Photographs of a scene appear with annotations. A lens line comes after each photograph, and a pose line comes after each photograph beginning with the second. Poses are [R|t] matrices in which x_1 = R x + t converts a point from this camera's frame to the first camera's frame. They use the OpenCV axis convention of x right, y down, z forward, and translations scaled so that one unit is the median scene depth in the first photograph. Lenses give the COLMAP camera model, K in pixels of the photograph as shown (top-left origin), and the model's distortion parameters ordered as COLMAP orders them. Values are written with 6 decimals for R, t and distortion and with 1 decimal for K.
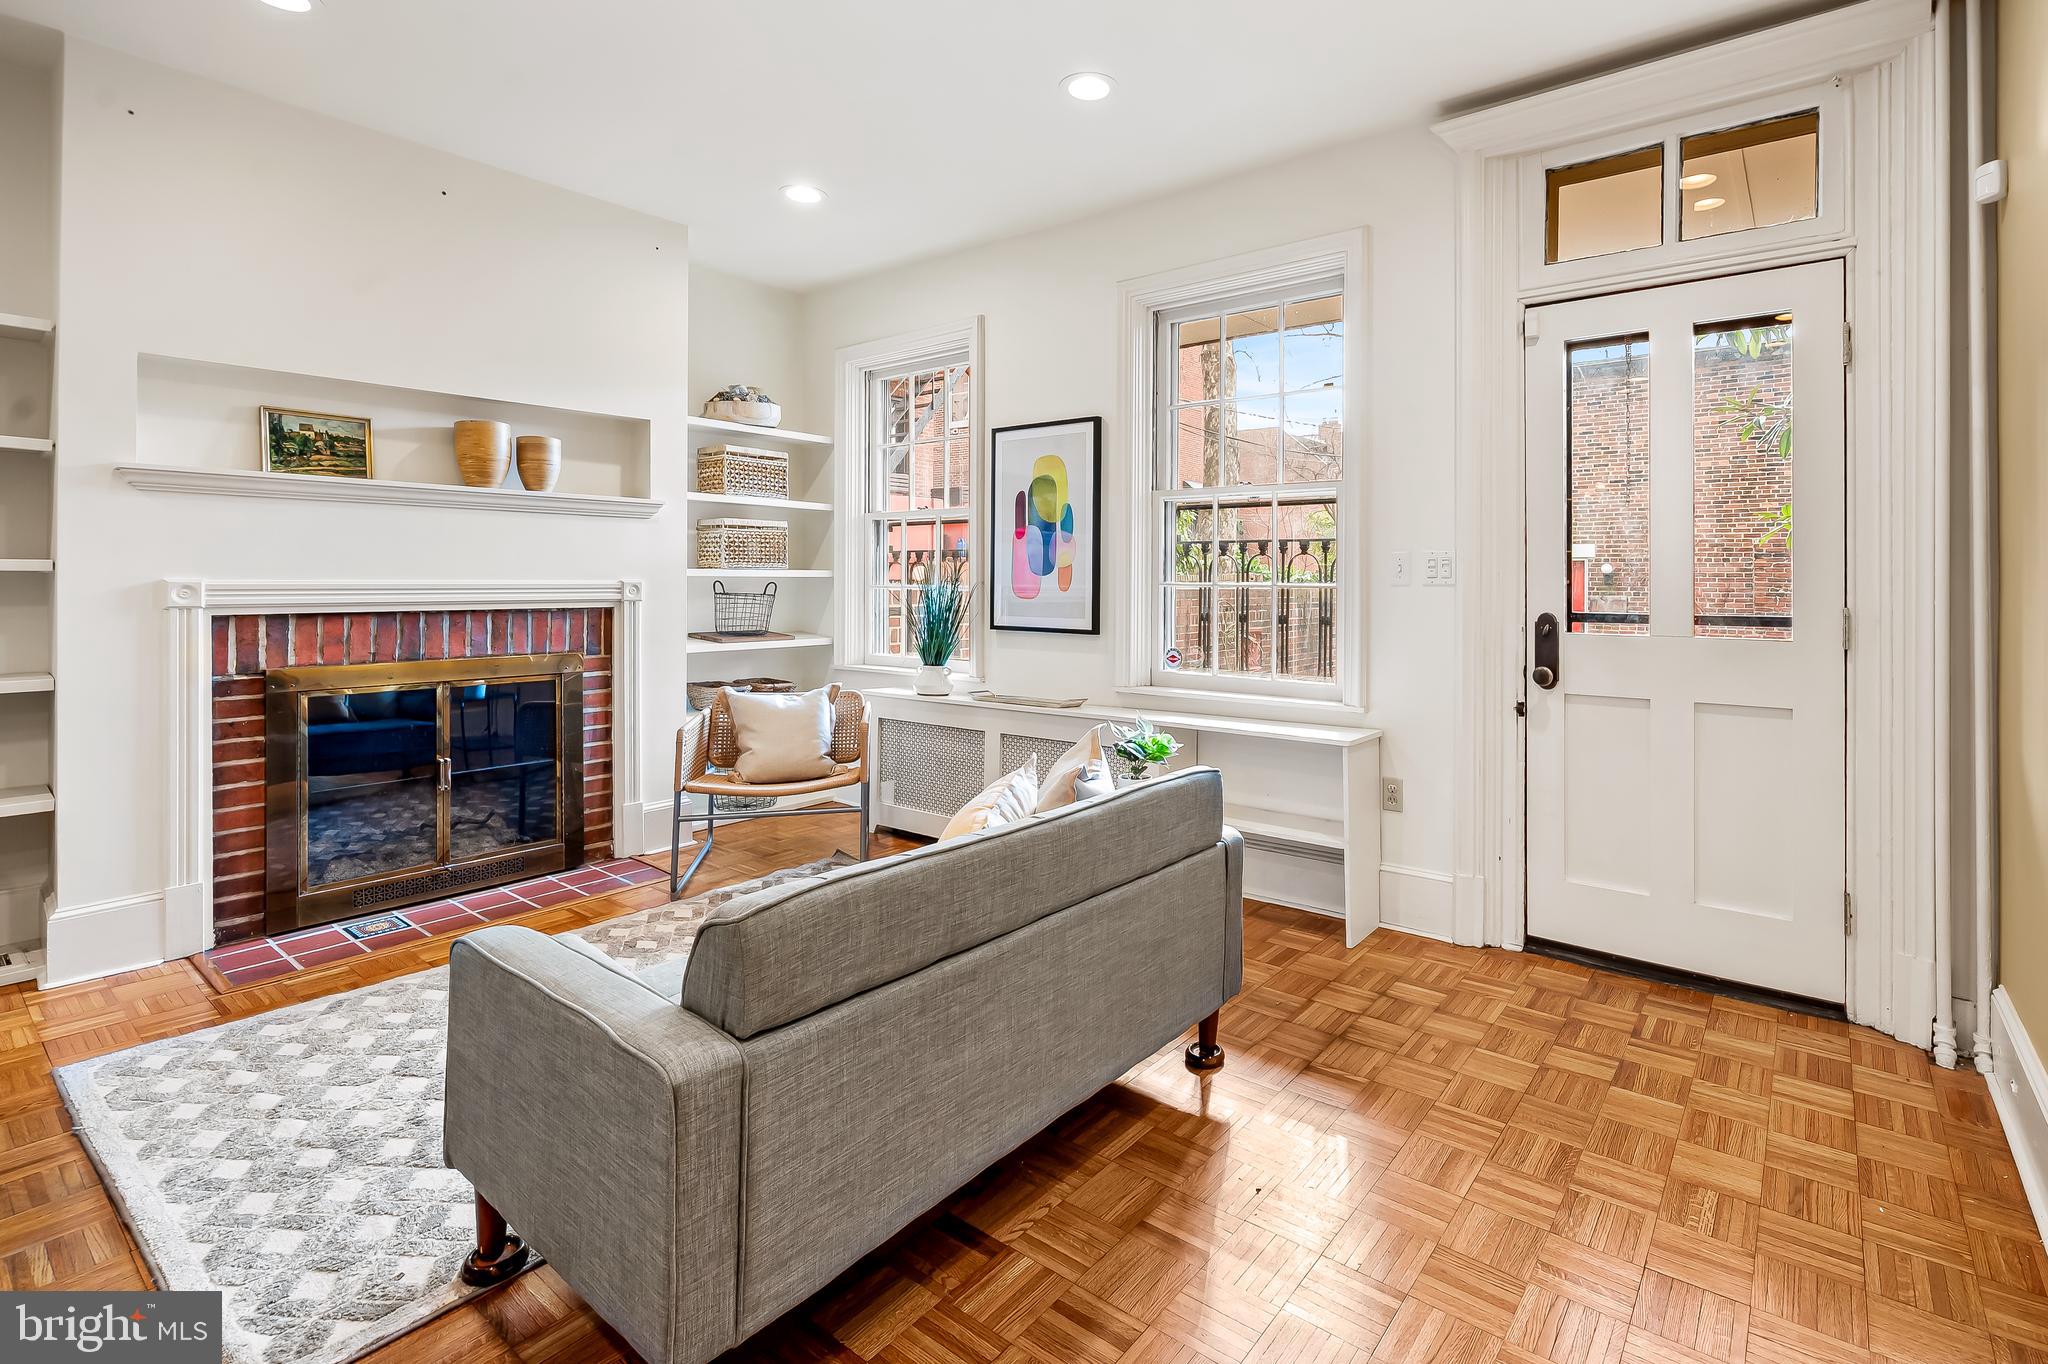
lens RADIAL K [[941.5, 0, 1136.6], [0, 941.5, 580.2], [0, 0, 1]] dist [-0.001485, 0.000097]
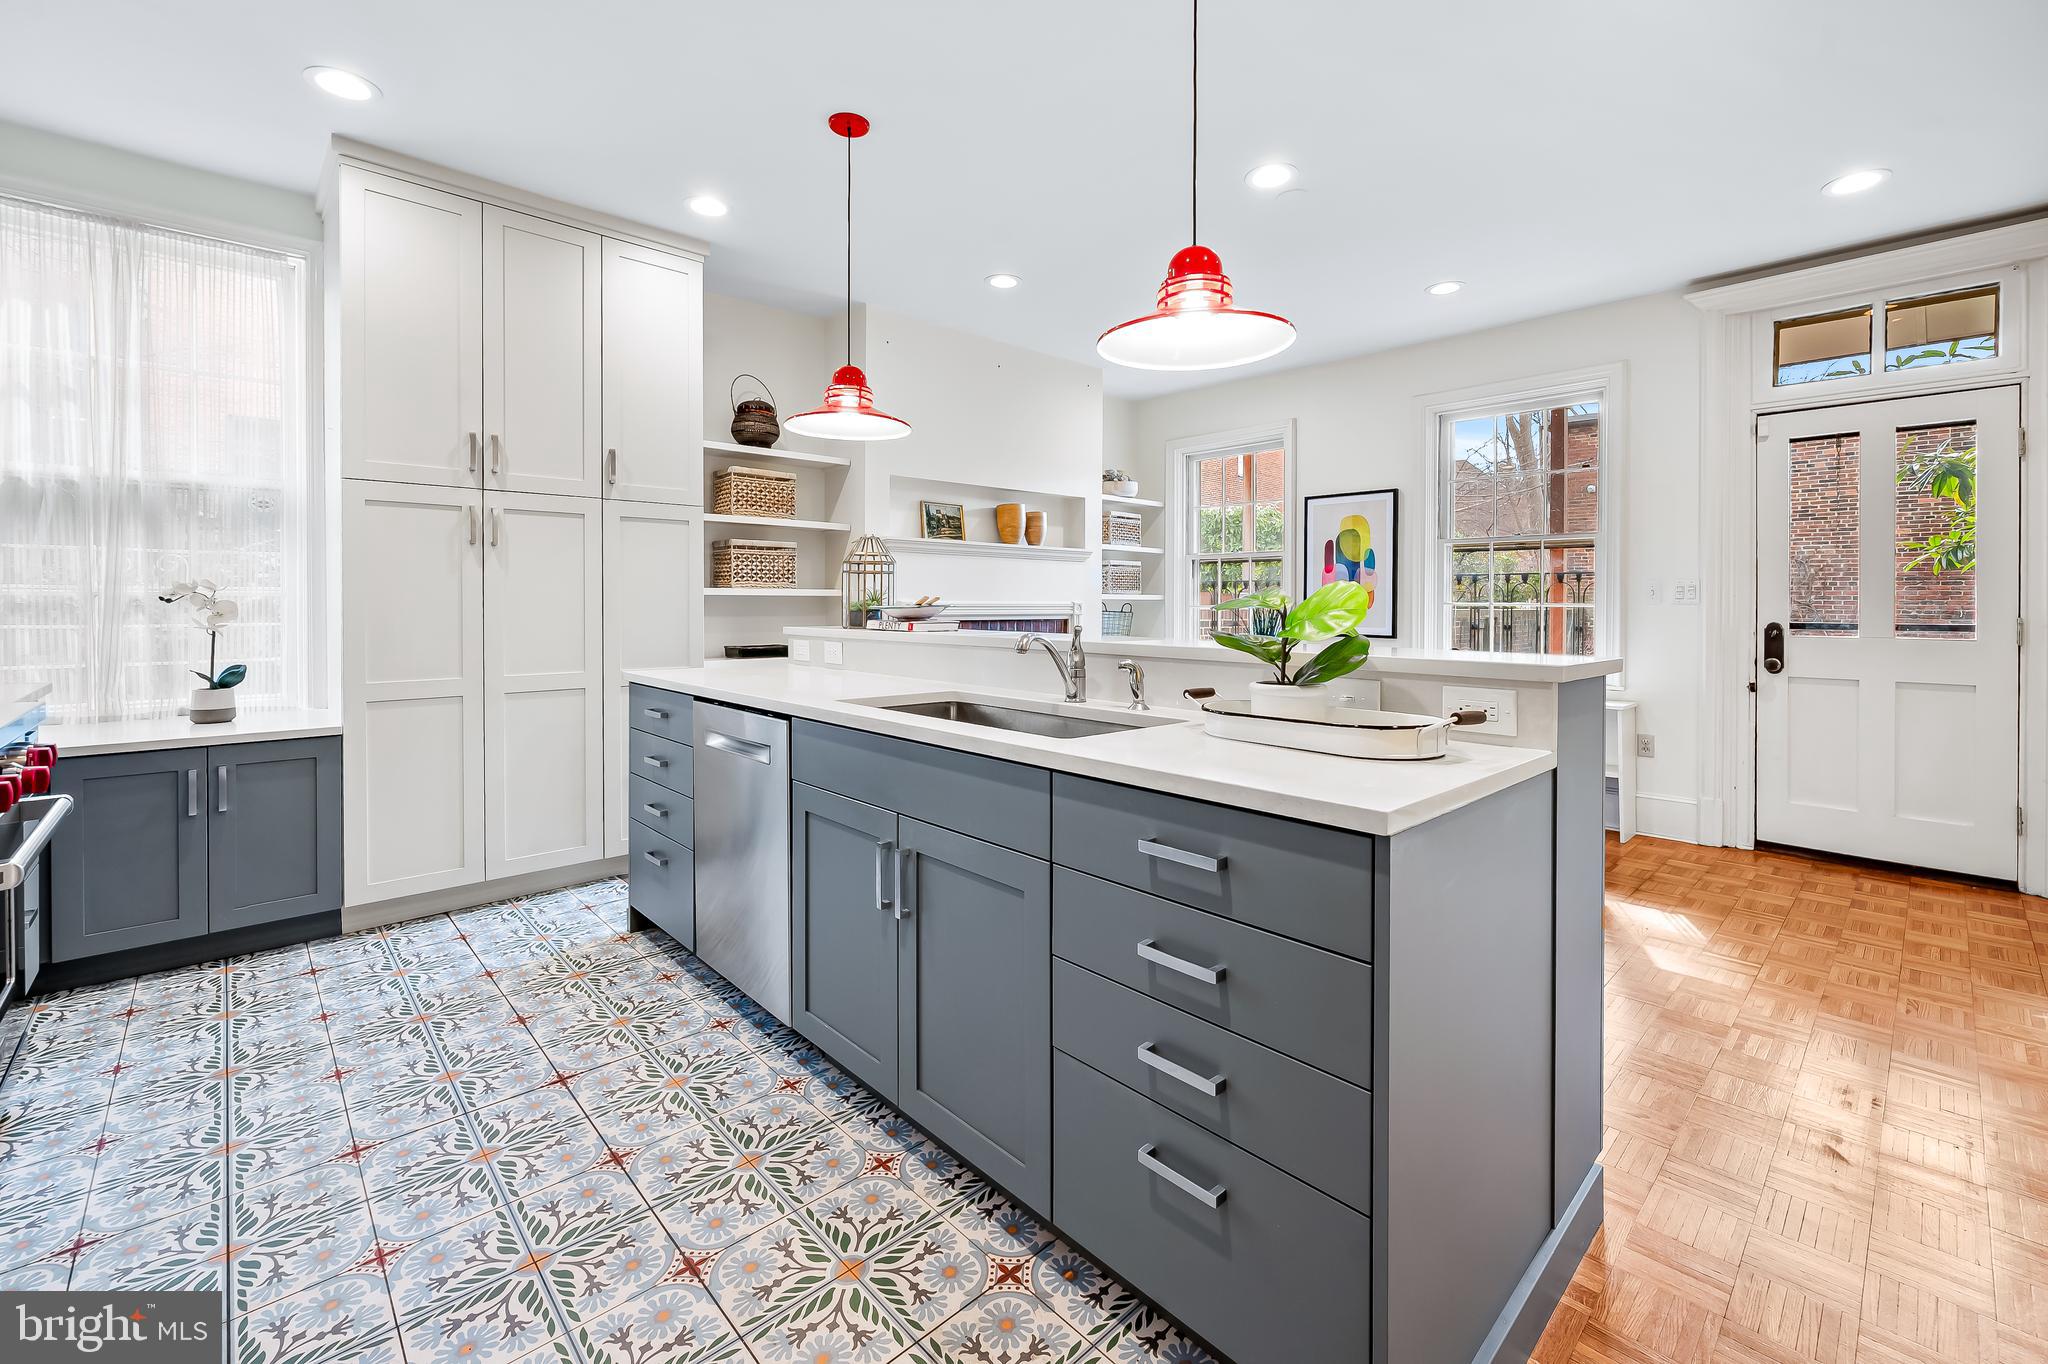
lens RADIAL K [[863.1, 0, 1026.9], [0, 863.1, 609.8], [0, 0, 1]] dist [-0.001211, 0.000103]
pose [[0.982647, 0.001067, -0.185481, -0.416246], [0.000137, 0.999979, 0.006476, 0.005302], [0.185484, -0.006389, 0.982627, -0.490540]]
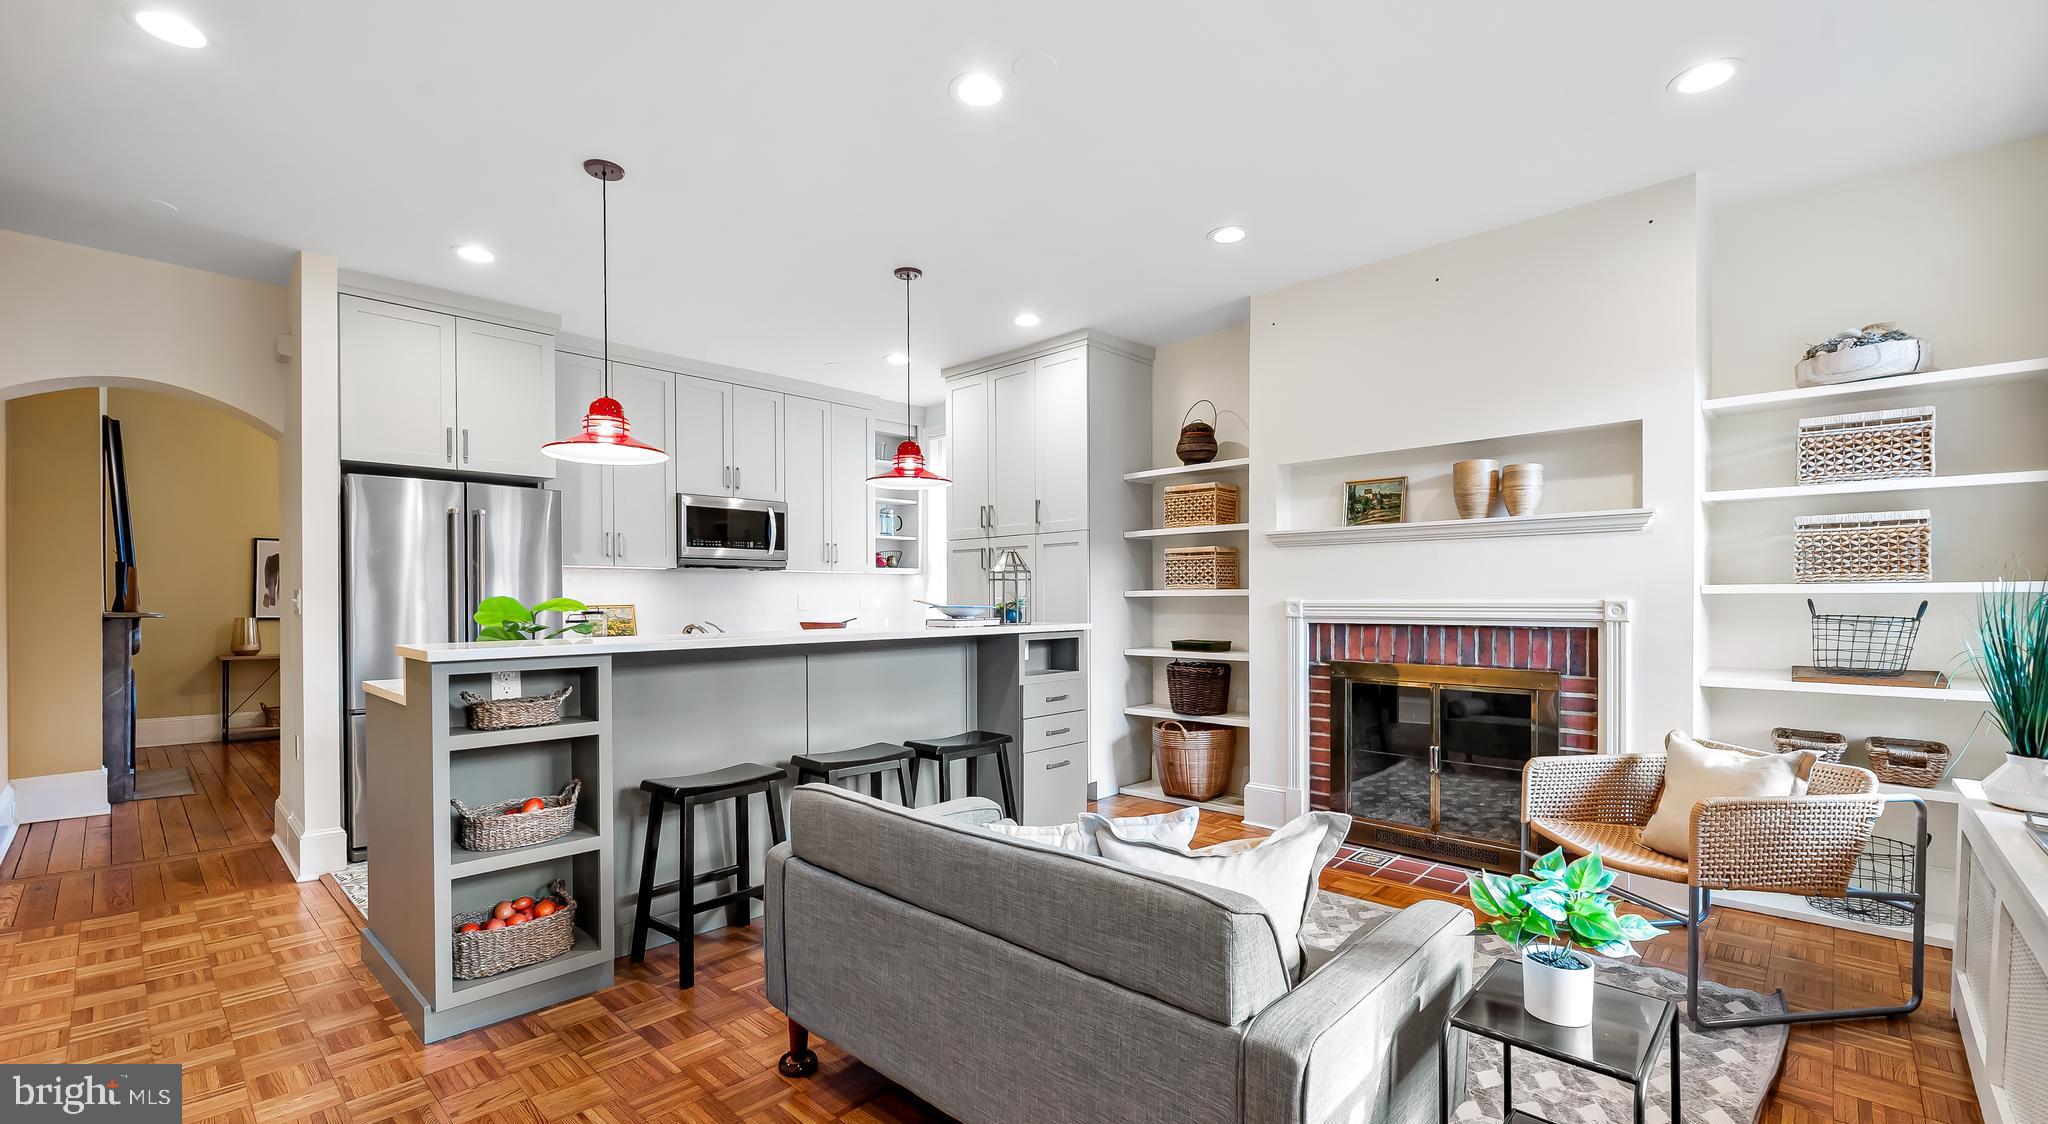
lens RADIAL K [[858.7, 0, 1018.3], [0, 858.7, 603.9], [0, 0, 1]] dist [0.000044, -0.000021]
pose [[-0.133677, 0.003019, -0.991020, 0.441455], [0.004163, 0.999988, 0.002485, 0.000337], [0.991016, -0.003793, -0.133688, 0.625675]]
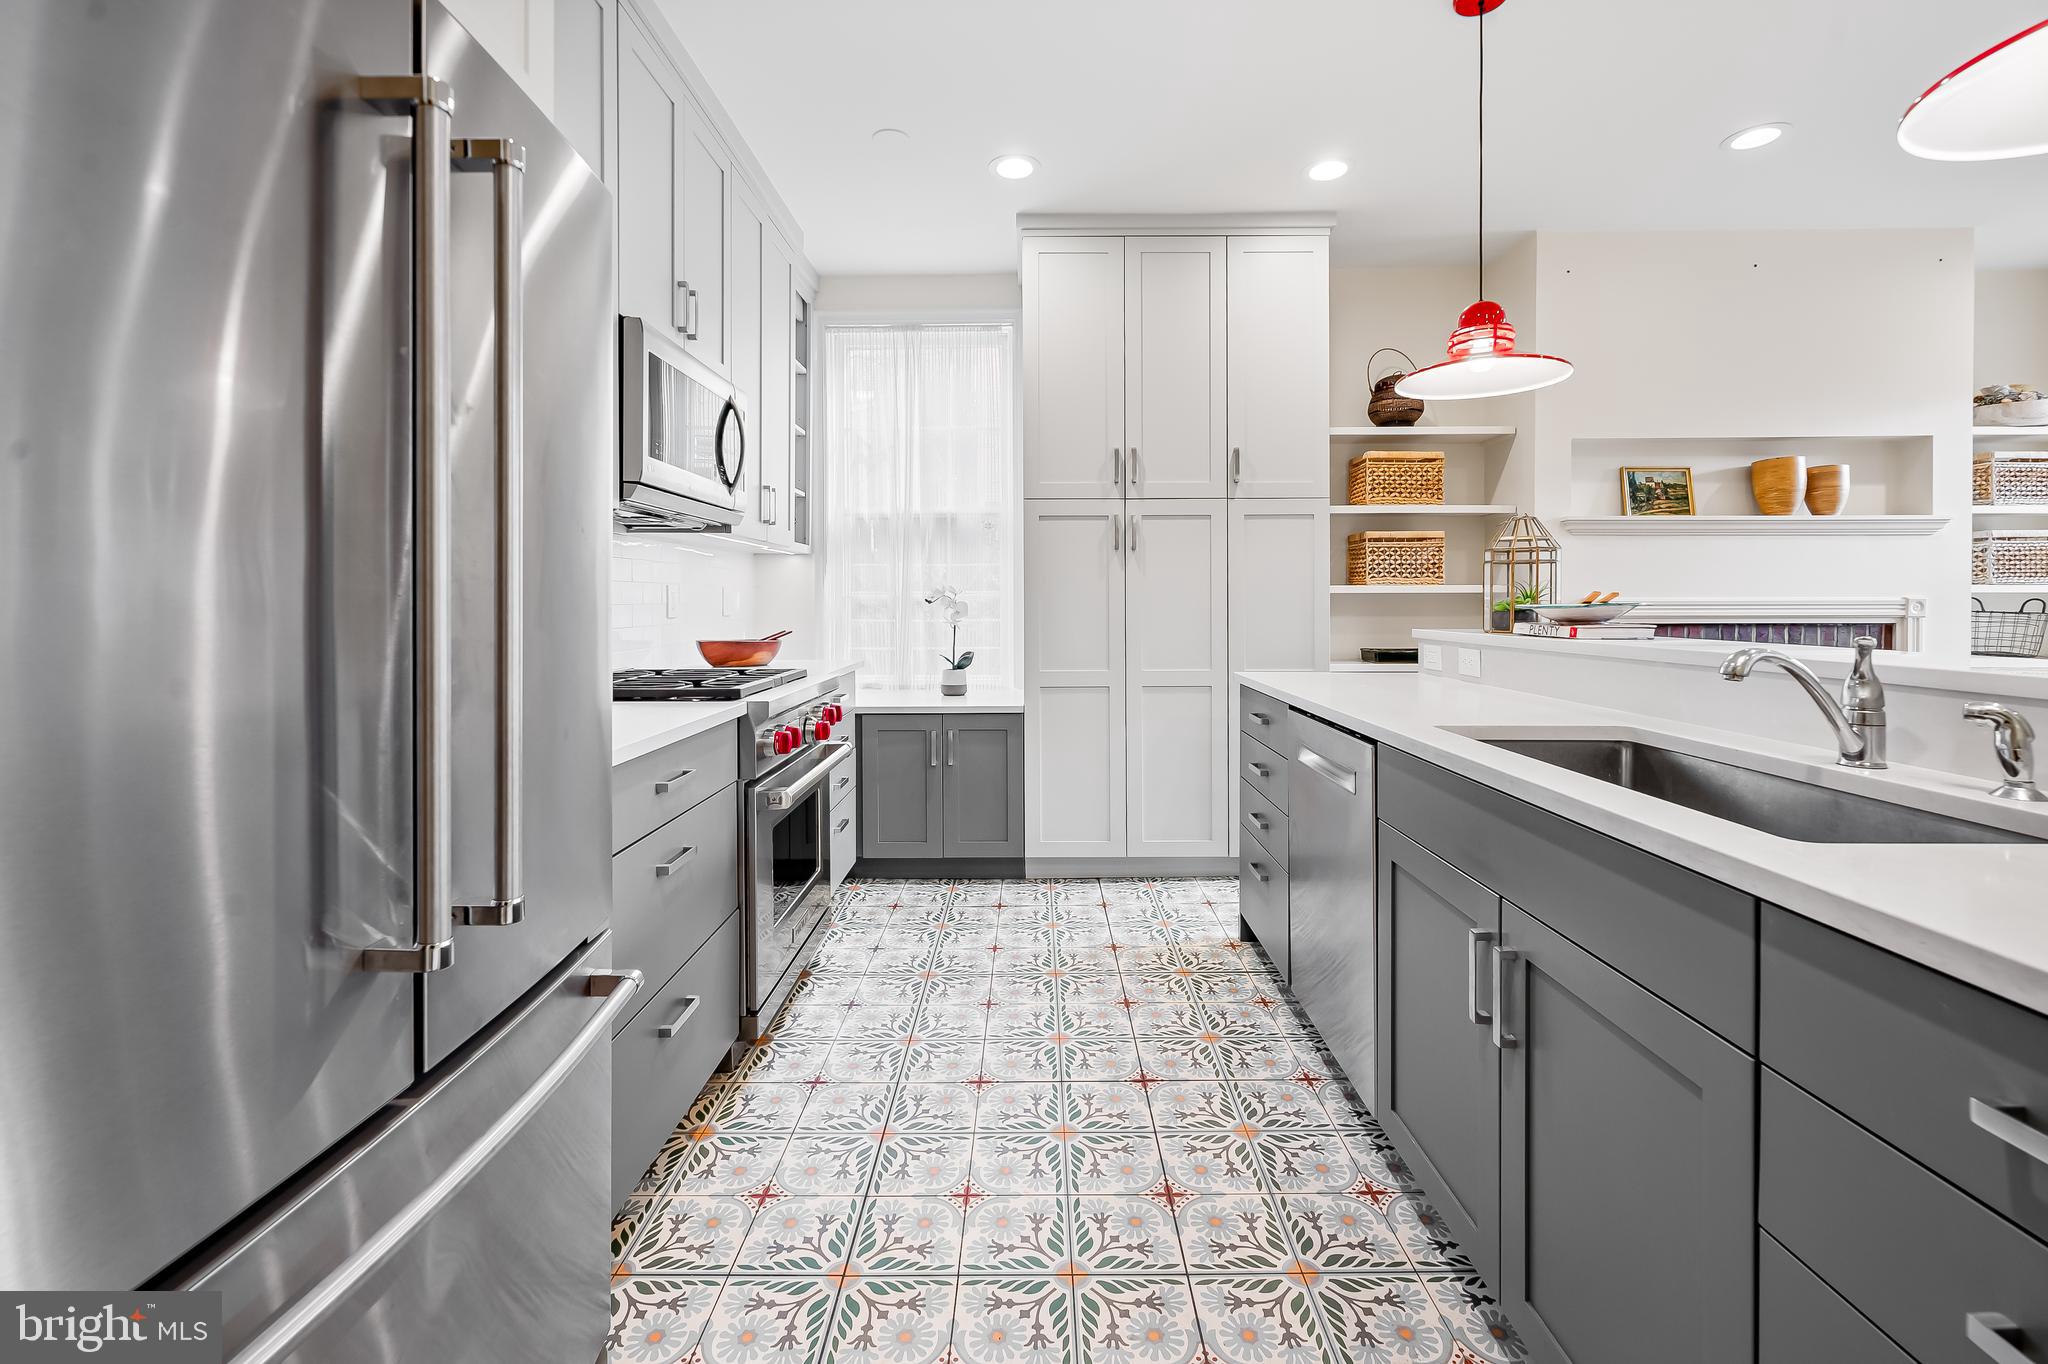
lens RADIAL K [[863.1, 0, 1026.9], [0, 863.1, 609.8], [0, 0, 1]] dist [-0.001211, 0.000103]
pose [[0.587677, 0.002915, -0.809090, -0.408898], [0.003962, 0.999971, 0.006480, 0.005197], [0.809086, -0.007014, 0.587649, -0.372813]]
